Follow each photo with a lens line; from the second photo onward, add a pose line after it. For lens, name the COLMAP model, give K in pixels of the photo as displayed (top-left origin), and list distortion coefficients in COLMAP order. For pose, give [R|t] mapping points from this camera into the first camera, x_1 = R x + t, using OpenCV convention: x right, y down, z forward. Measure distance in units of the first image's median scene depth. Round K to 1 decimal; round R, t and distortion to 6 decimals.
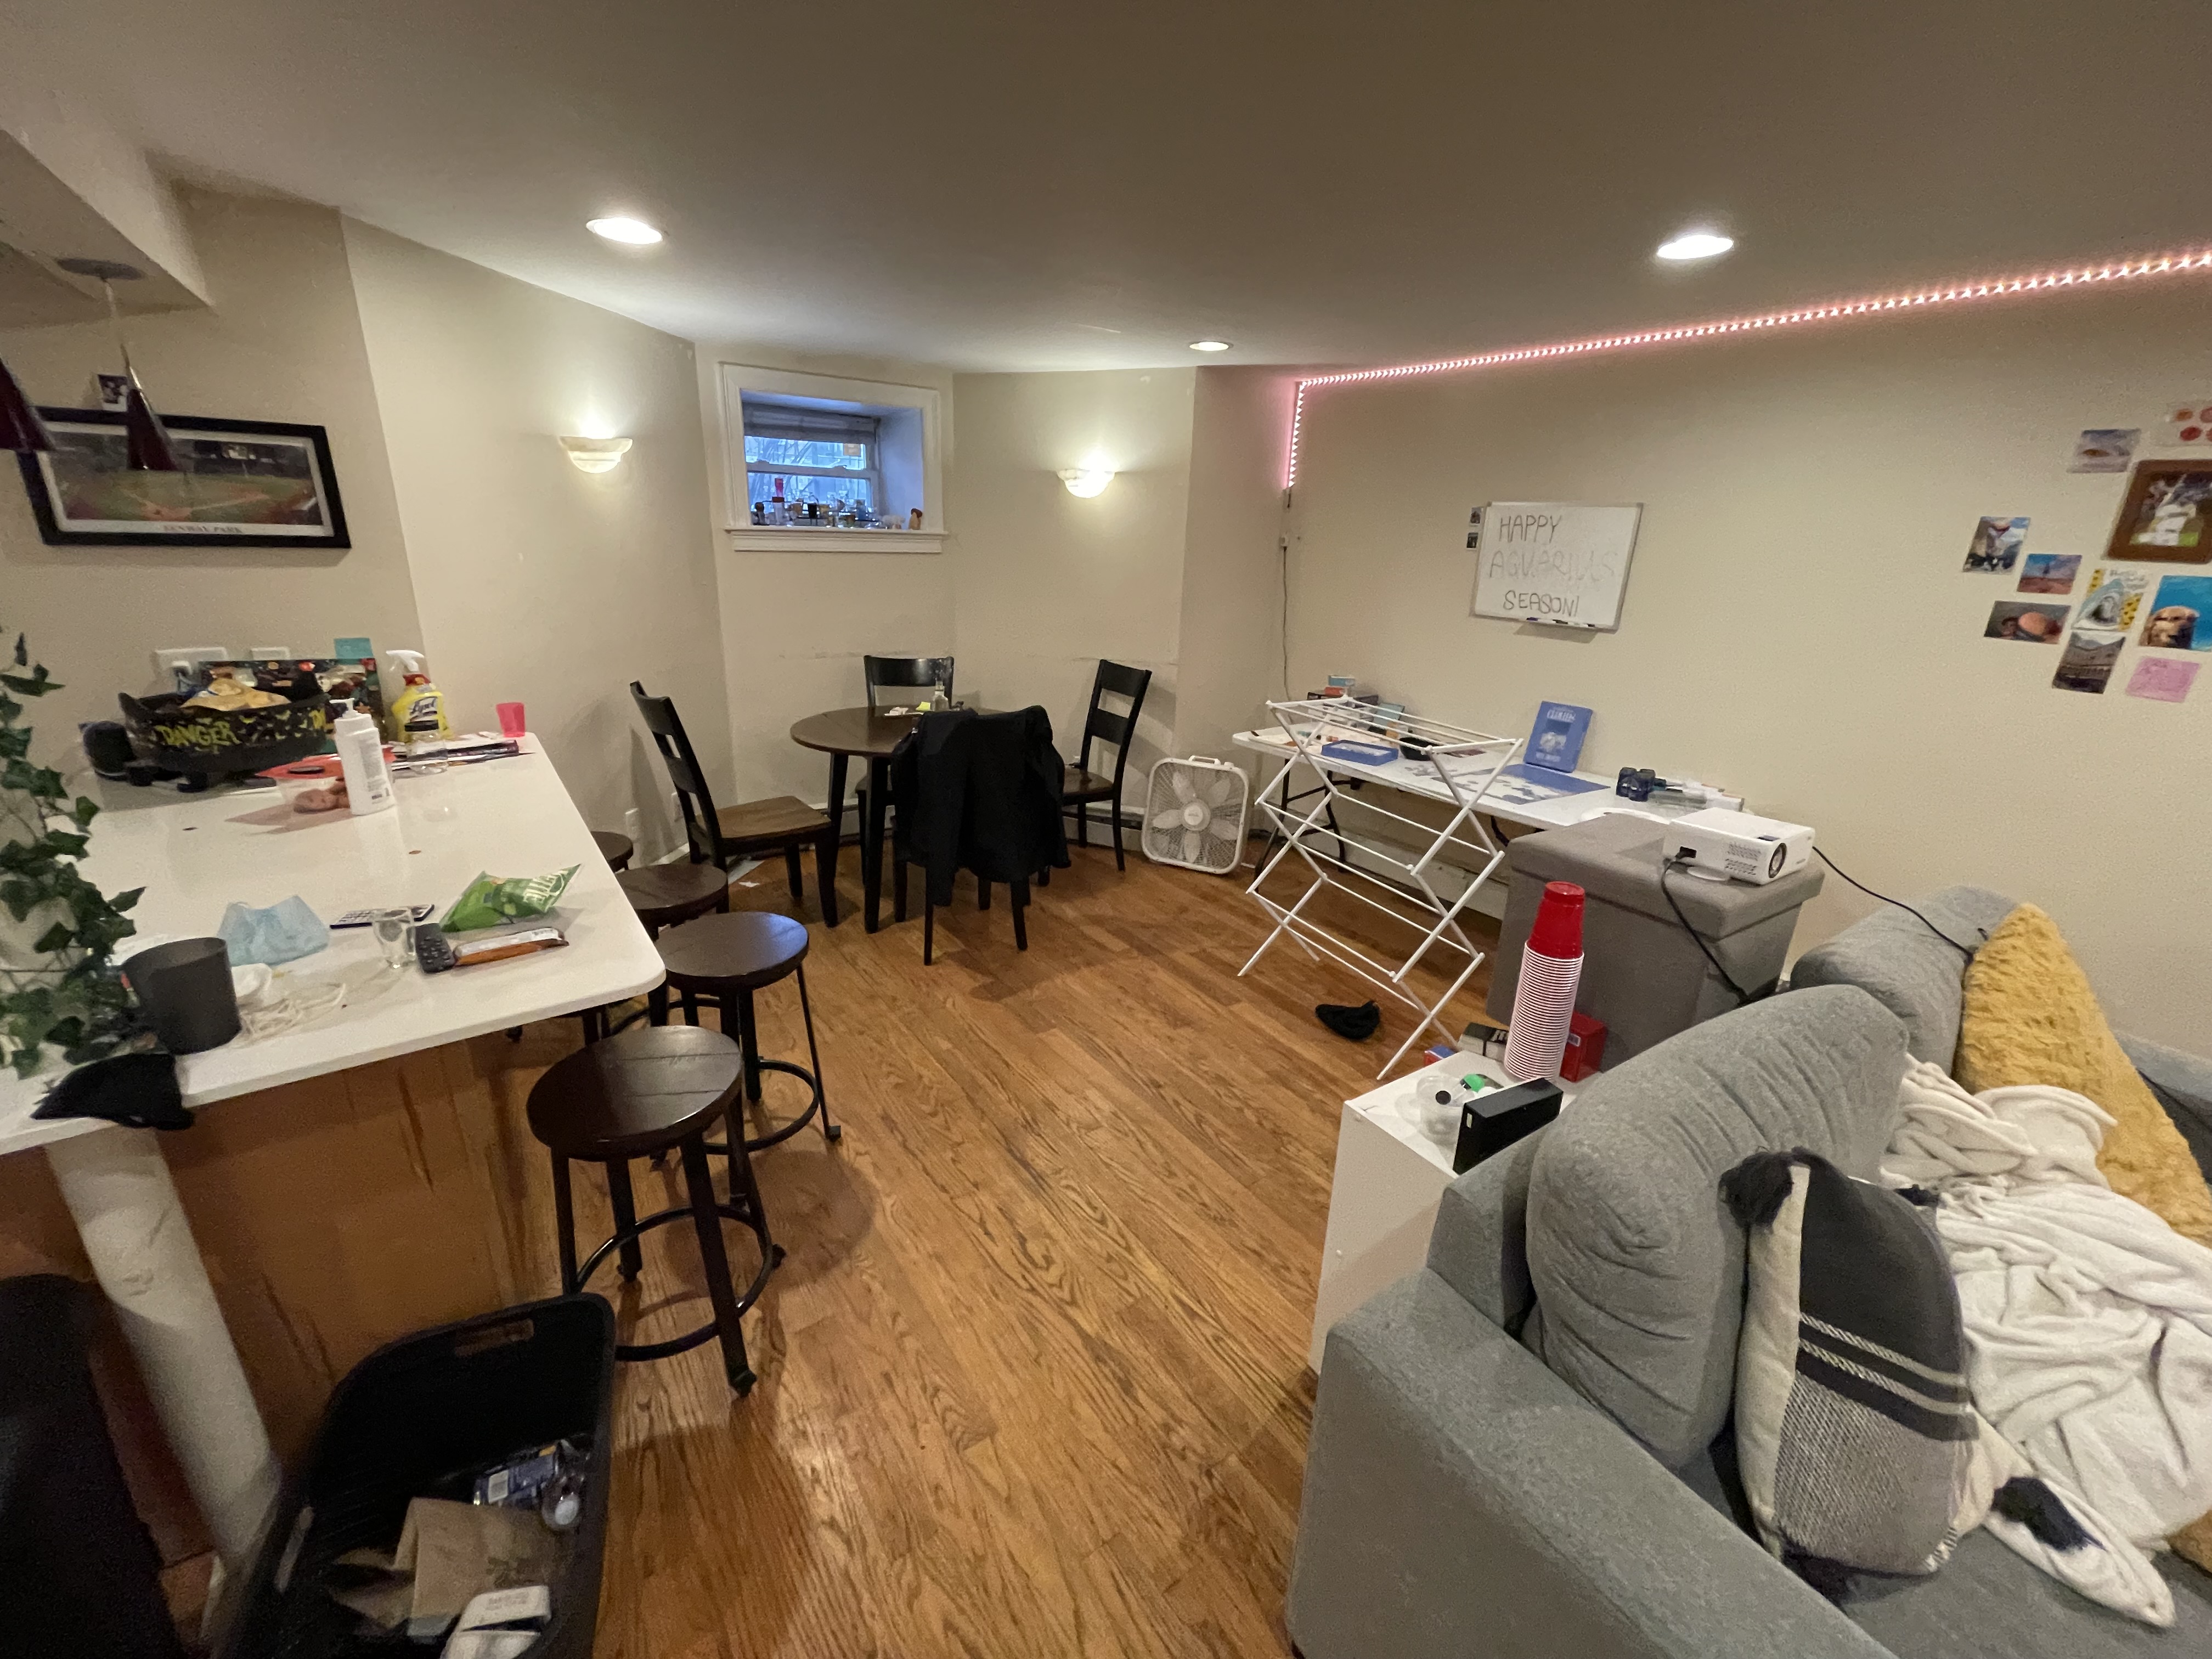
lens RADIAL K [[892.8, 0, 1096.2], [0, 892.8, 820.2], [0, 0, 1]] dist [-0.003277, -0.000090]
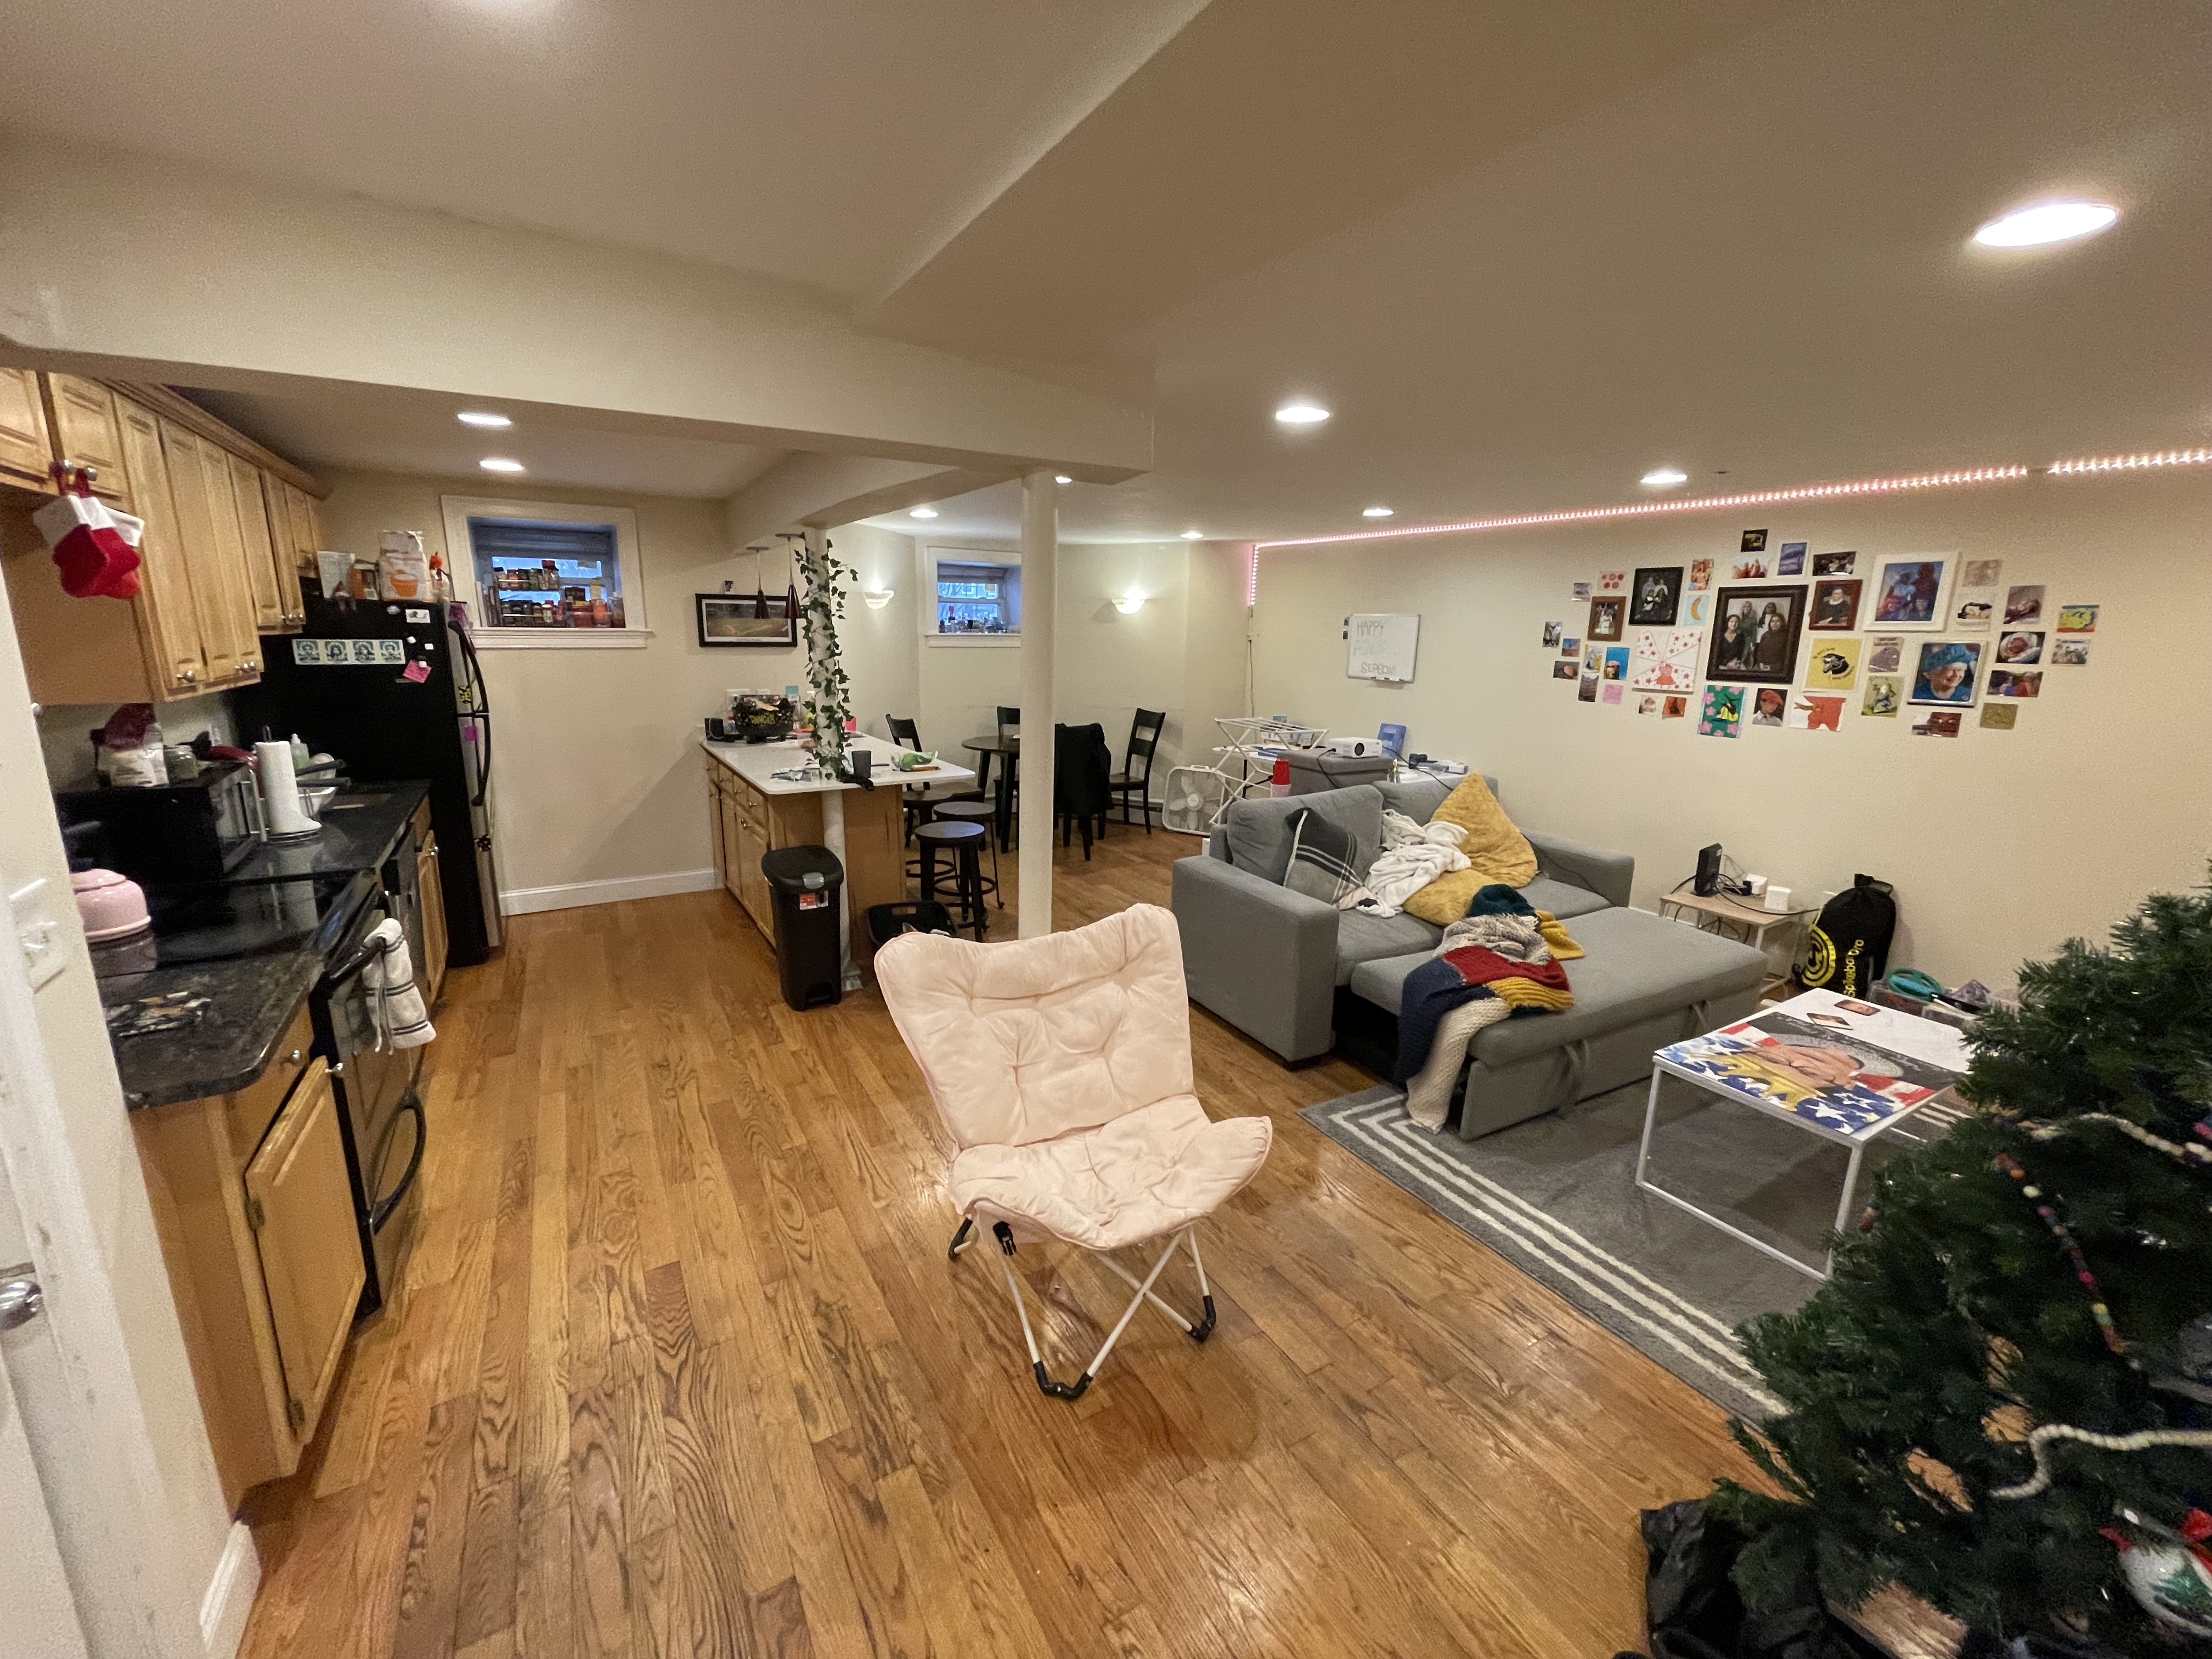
lens RADIAL K [[892.8, 0, 1094.4], [0, 892.8, 818.2], [0, 0, 1]] dist [-0.003277, -0.000090]
pose [[0.996807, 0.001353, -0.079832, 0.084882], [-0.009454, 0.994823, -0.101183, 0.277523], [0.079282, 0.101615, 0.991660, -0.909018]]
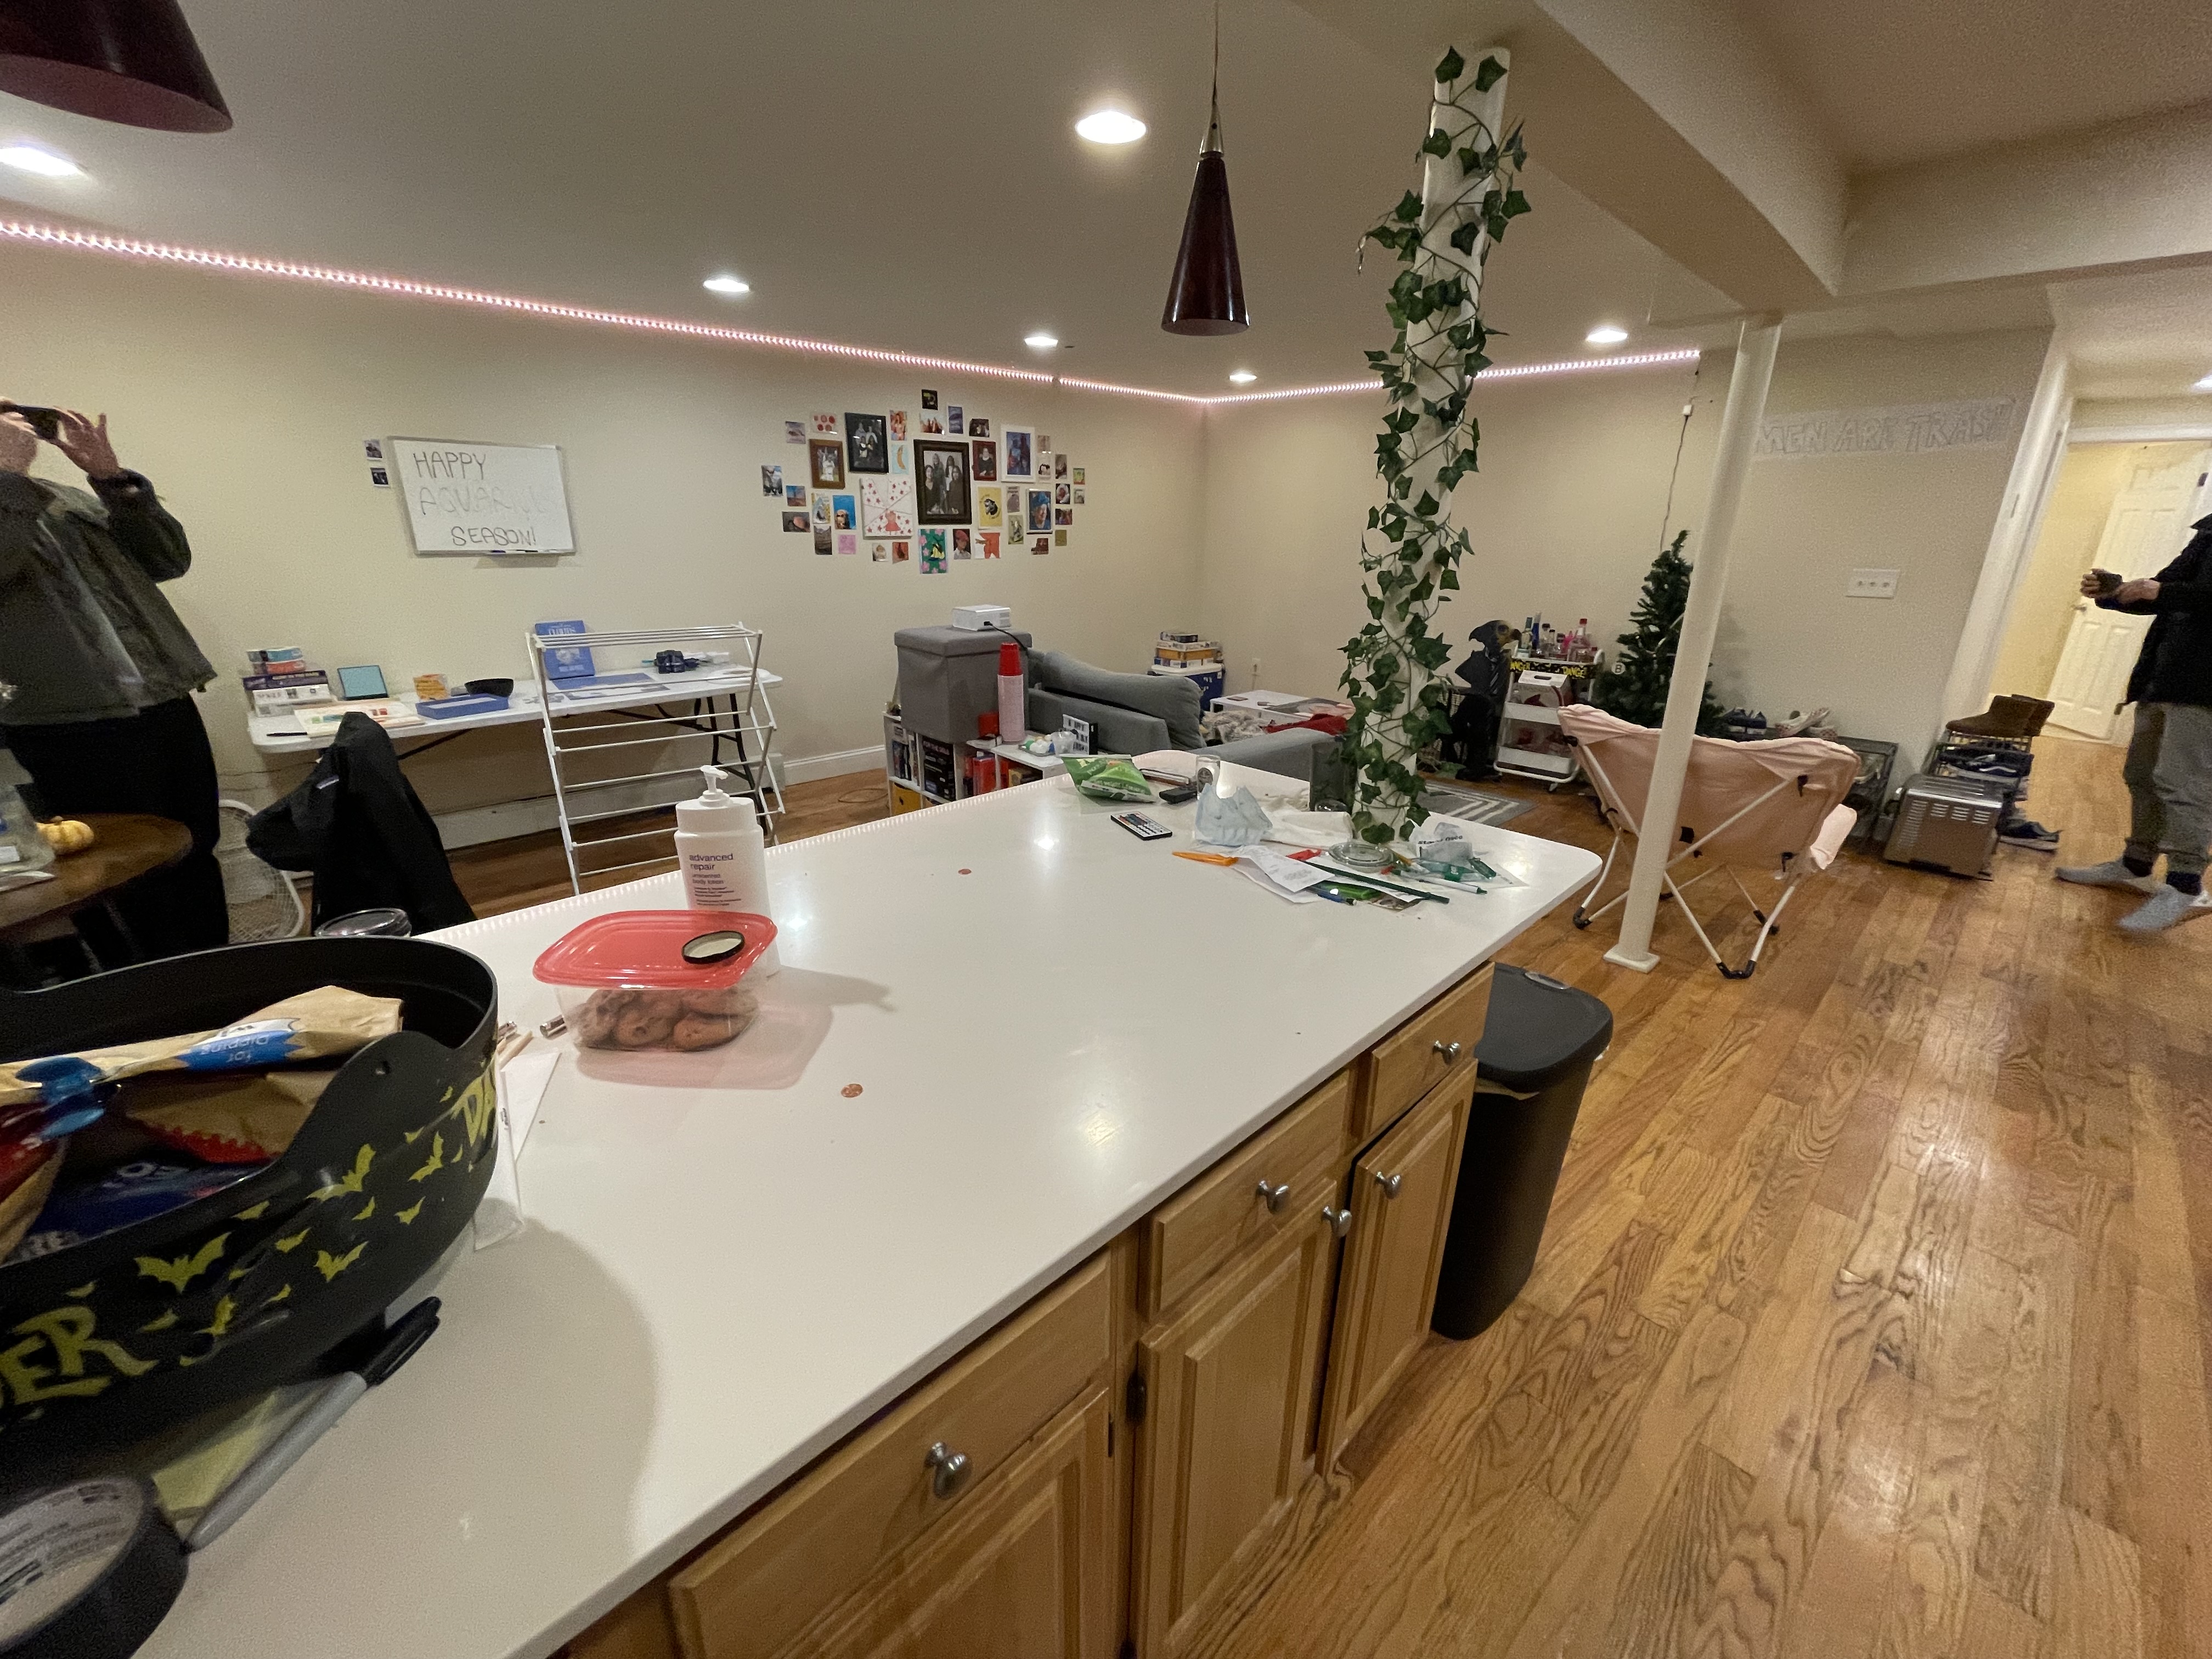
lens RADIAL K [[892.8, 0, 1104.6], [0, 892.8, 816.2], [0, 0, 1]] dist [-0.003277, -0.000090]
pose [[-0.140734, -0.342905, 0.928768, -0.836533], [0.293455, 0.881500, 0.369920, -0.144604], [-0.945557, 0.324612, -0.023430, 0.499407]]
